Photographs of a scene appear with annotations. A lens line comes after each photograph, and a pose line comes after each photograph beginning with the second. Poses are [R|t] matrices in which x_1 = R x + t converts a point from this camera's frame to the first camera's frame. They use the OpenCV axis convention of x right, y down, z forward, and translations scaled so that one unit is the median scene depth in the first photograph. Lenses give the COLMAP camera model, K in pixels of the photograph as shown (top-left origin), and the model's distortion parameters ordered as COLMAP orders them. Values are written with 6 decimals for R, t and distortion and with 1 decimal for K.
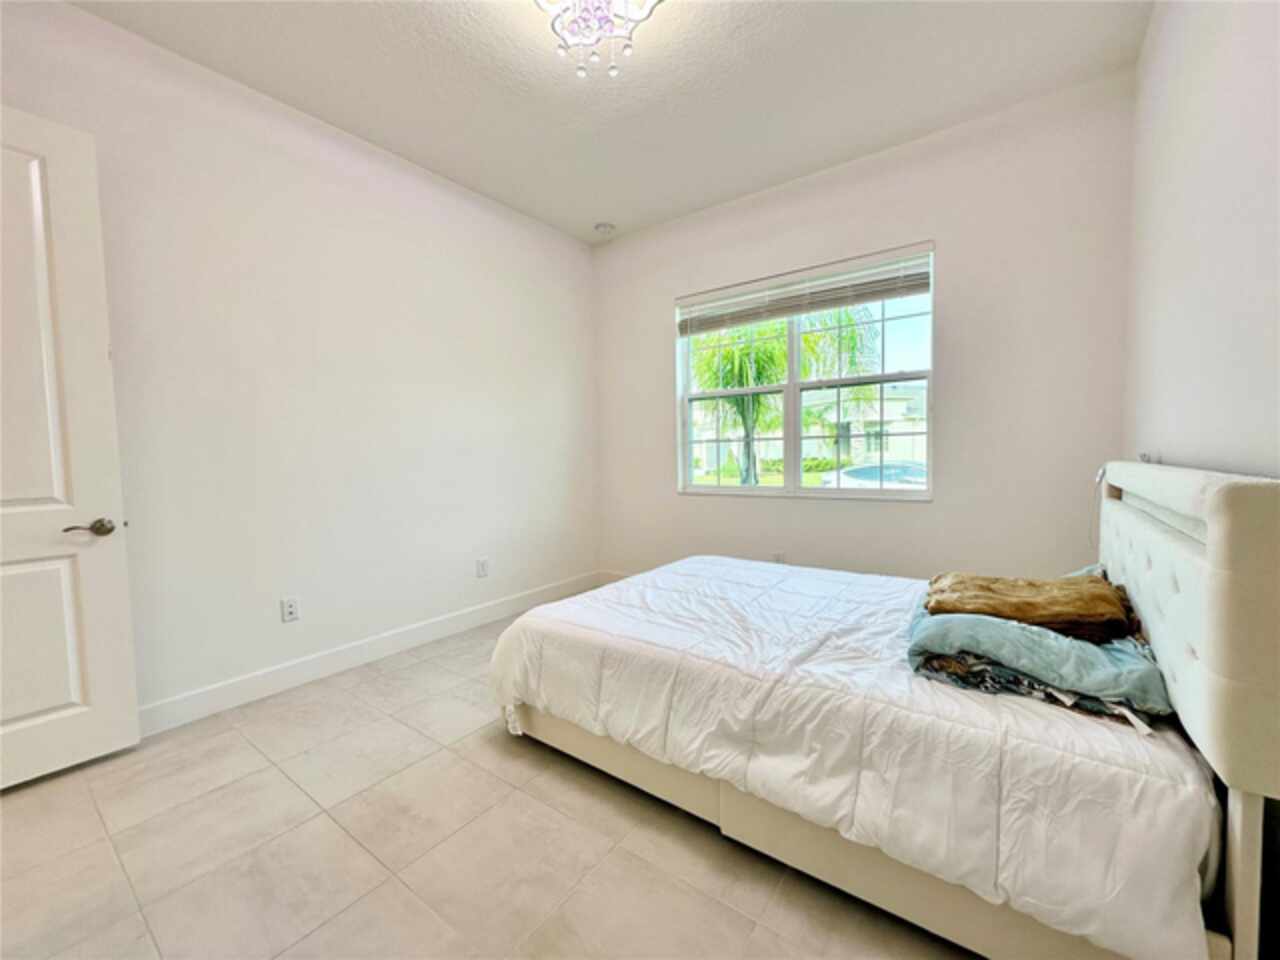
lens RADIAL K [[512.3, 0, 637.7], [0, 512.3, 481.5], [0, 0, 1]] dist [-0.007345, 0.001459]
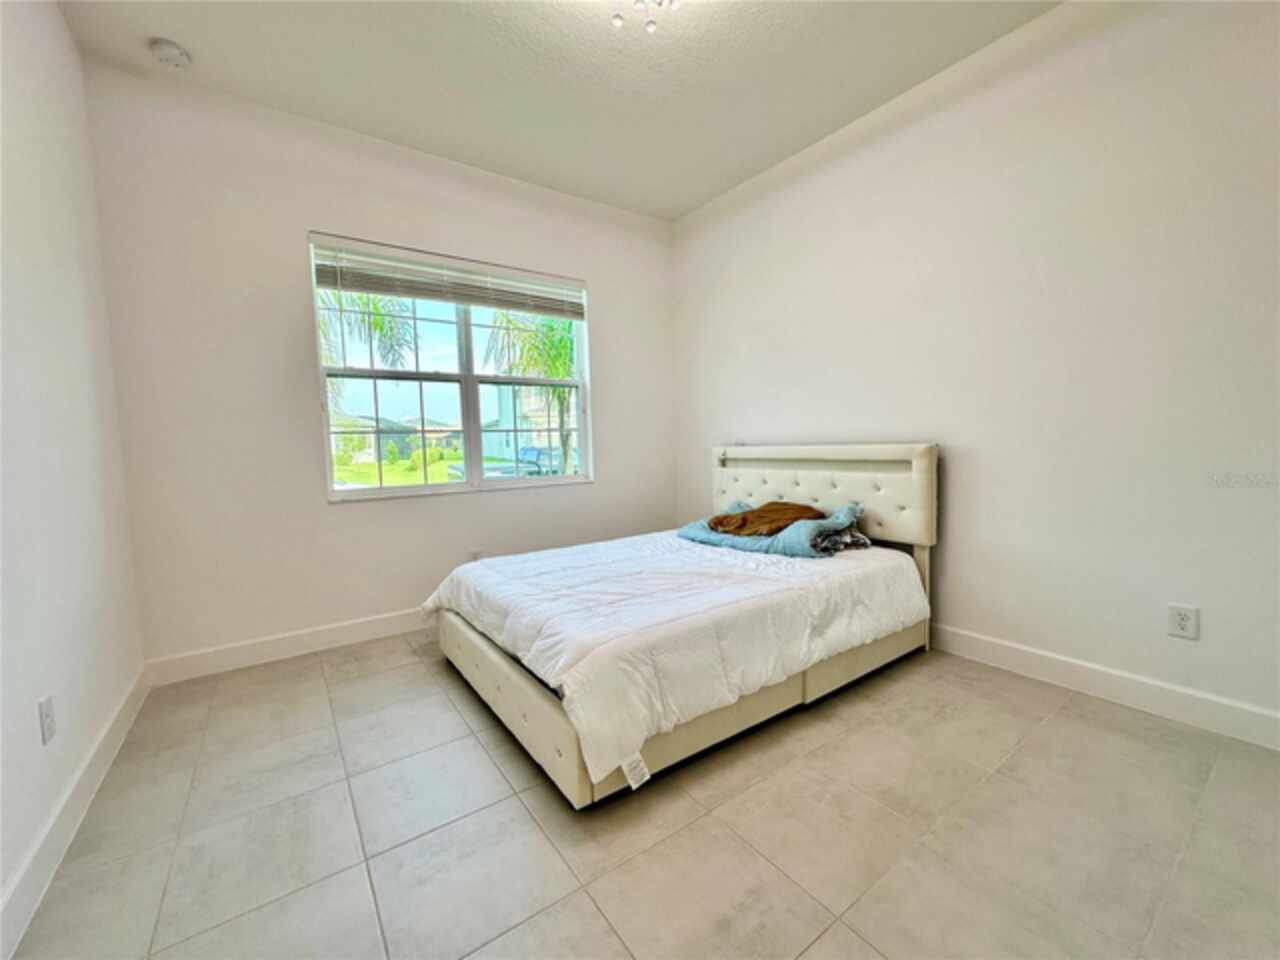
lens RADIAL K [[512.3, 0, 638.6], [0, 512.3, 480.3], [0, 0, 1]] dist [-0.007345, 0.001459]
pose [[0.308694, -0.063252, 0.949056, -0.538758], [0.070817, 0.996545, 0.043383, -0.010119], [-0.948522, 0.053817, 0.312106, 0.403920]]
